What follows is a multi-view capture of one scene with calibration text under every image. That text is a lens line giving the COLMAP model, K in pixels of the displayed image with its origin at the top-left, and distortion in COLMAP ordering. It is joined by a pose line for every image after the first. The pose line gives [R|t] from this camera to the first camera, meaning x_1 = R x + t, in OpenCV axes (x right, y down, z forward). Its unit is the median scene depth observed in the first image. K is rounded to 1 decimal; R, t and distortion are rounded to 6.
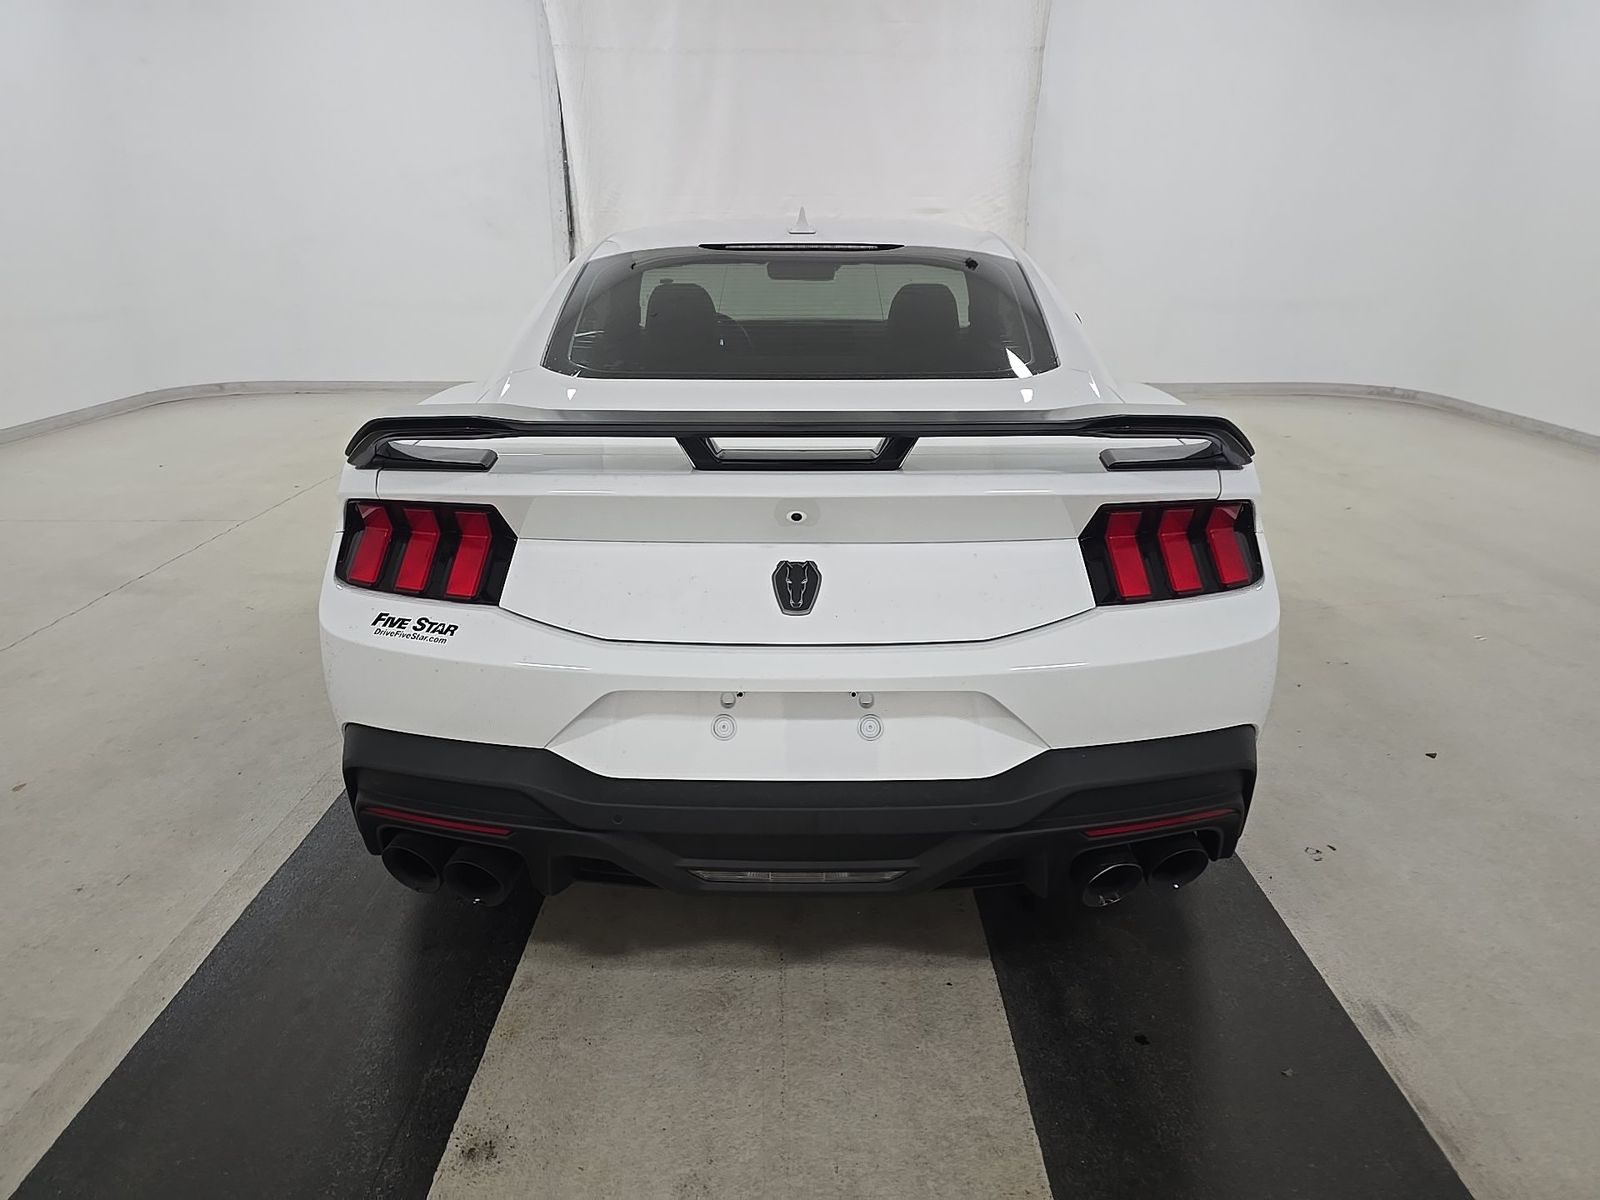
lens RADIAL K [[1079.1, 0, 800.3], [0, 1079.1, 601.1], [0, 0, 1]] dist [0.009948, 0.000246]
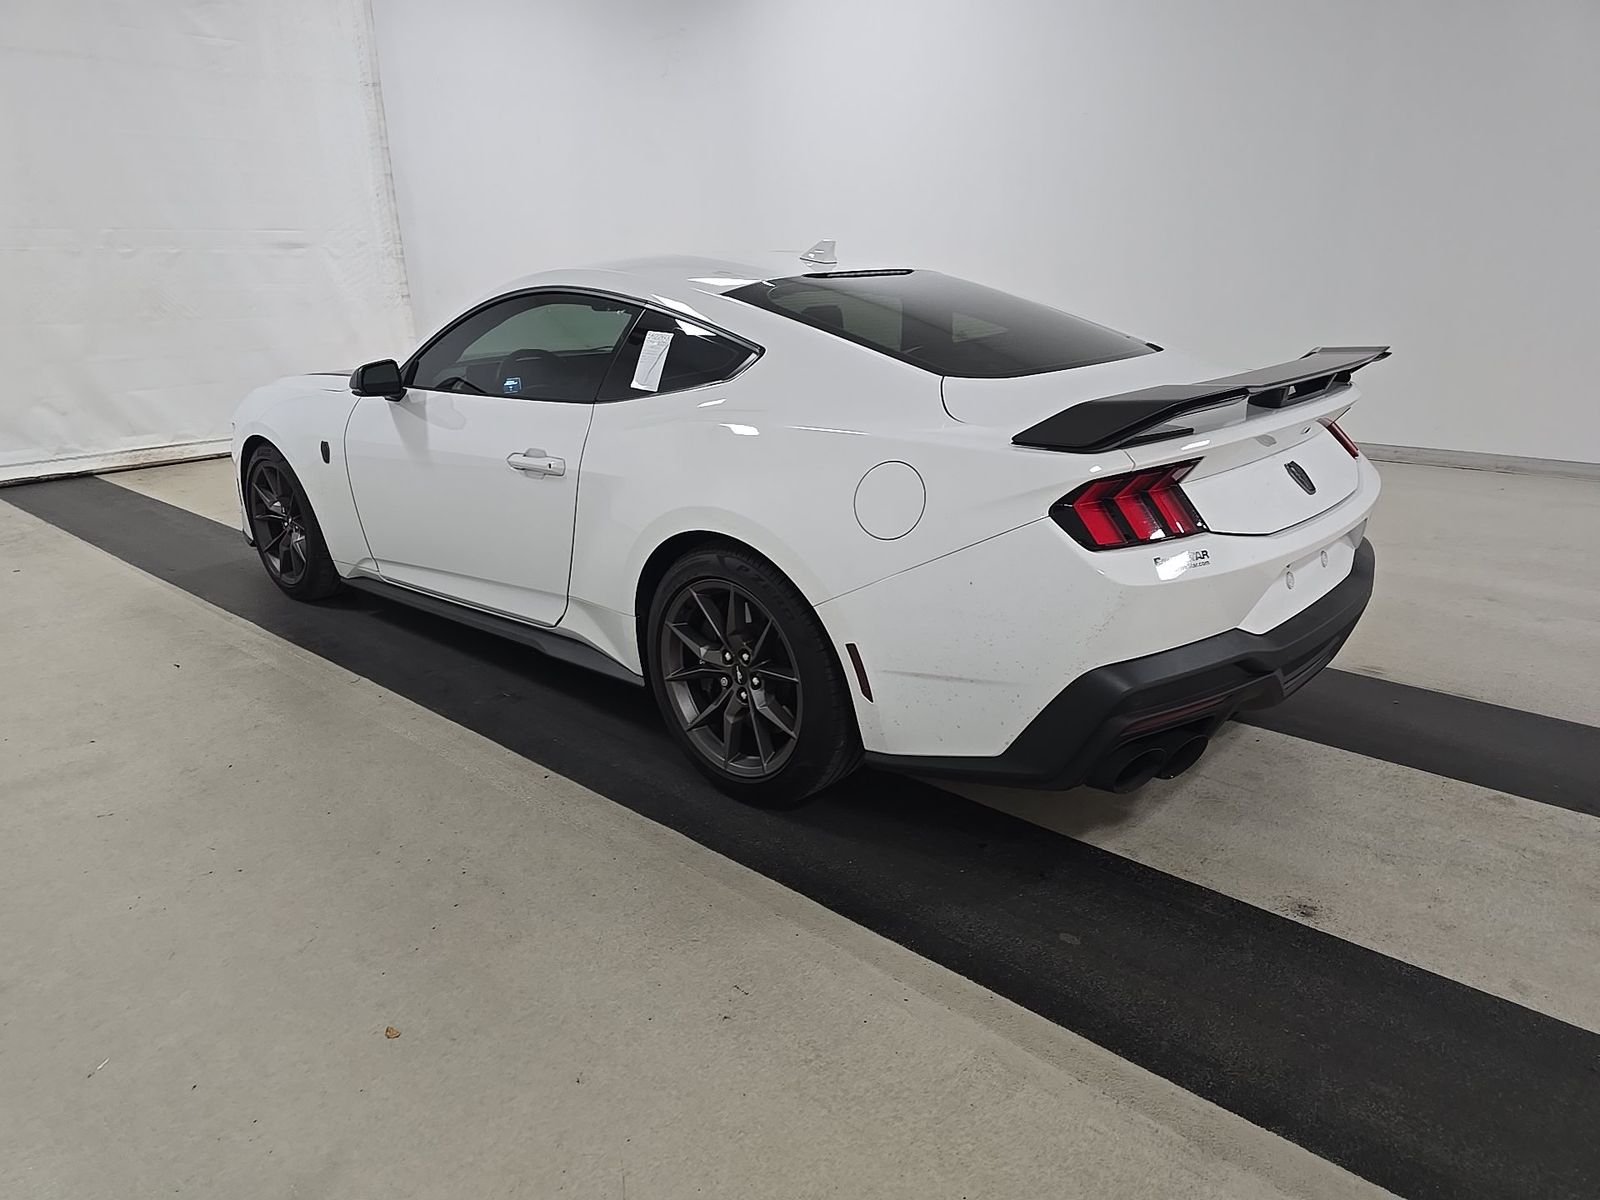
lens RADIAL K [[1079.1, 0, 797.2], [0, 1079.1, 597.6], [0, 0, 1]] dist [0.009948, 0.000246]
pose [[0.666738, -0.232261, 0.708178, -1.407572], [0.257838, 0.963410, 0.073219, -0.128528], [-0.699272, 0.133777, 0.702227, 0.373137]]
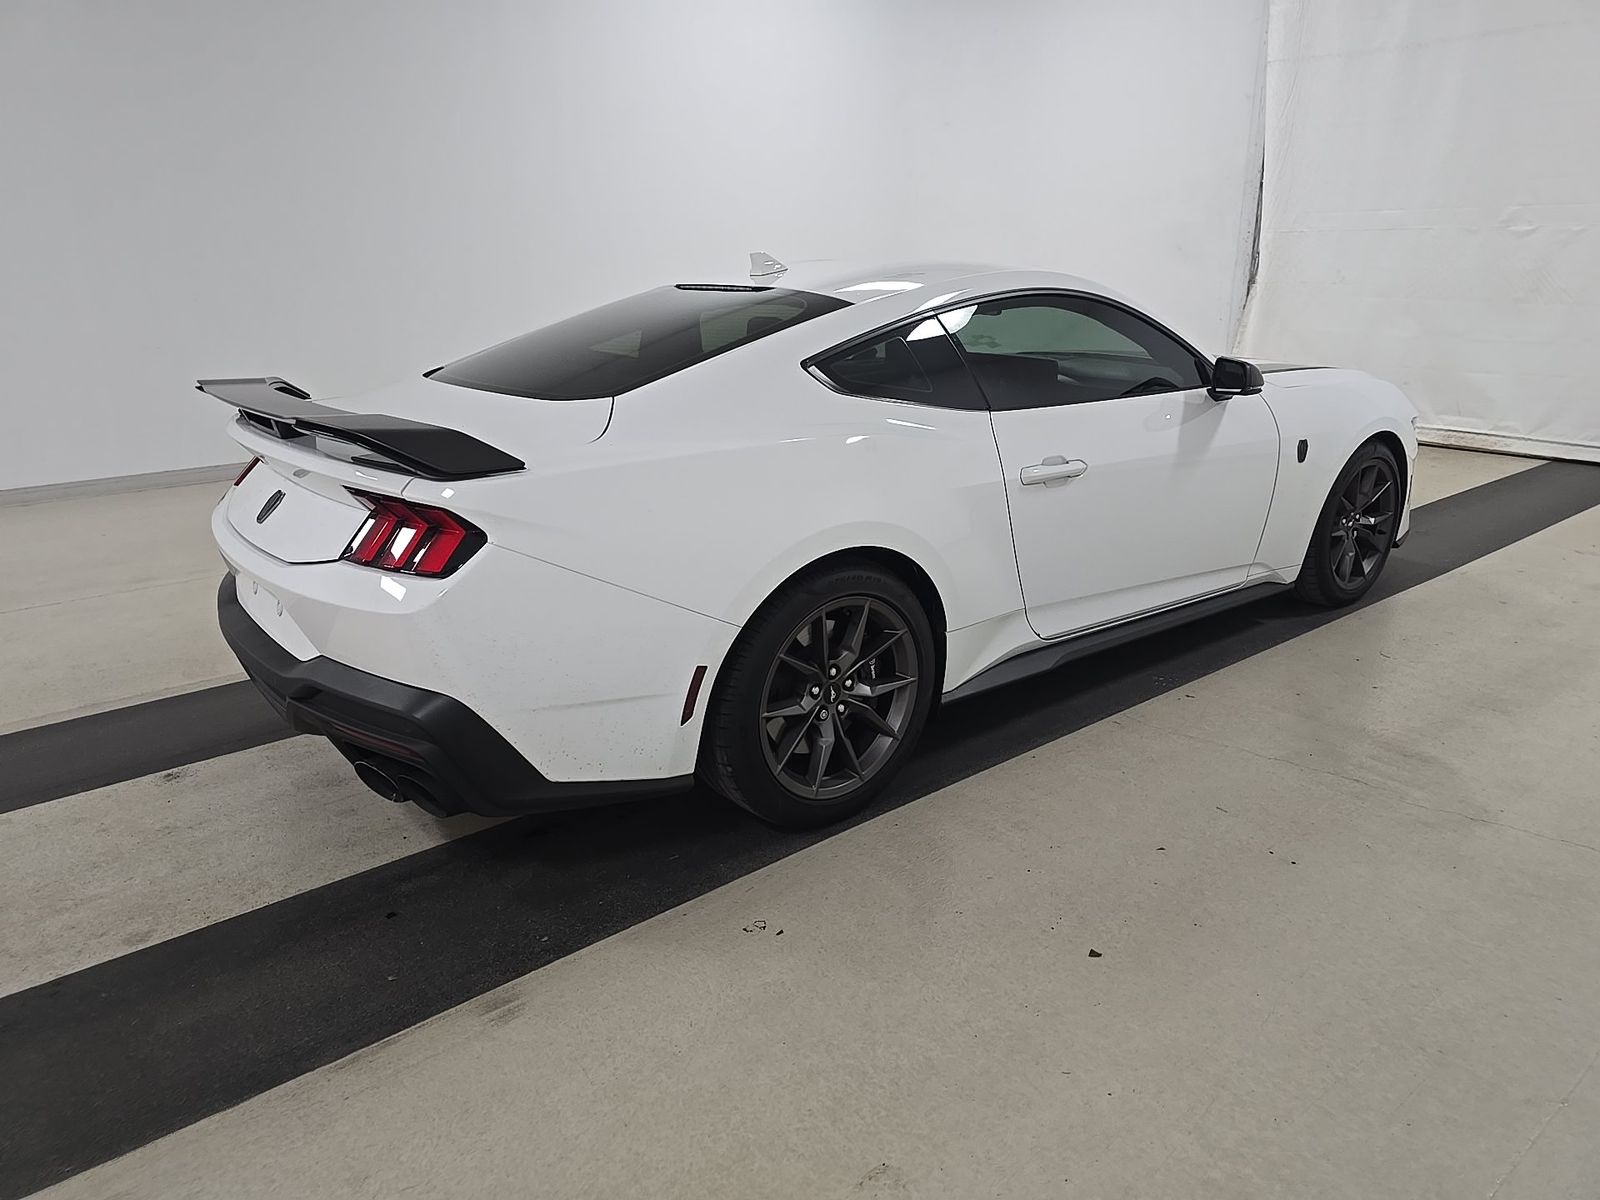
lens RADIAL K [[1079.1, 0, 795.3], [0, 1079.1, 602.7], [0, 0, 1]] dist [0.009948, 0.000246]
pose [[0.633874, 0.233308, -0.737408, 1.455507], [-0.240316, 0.965639, 0.098943, -0.190975], [0.735154, 0.114494, 0.668161, 0.446768]]
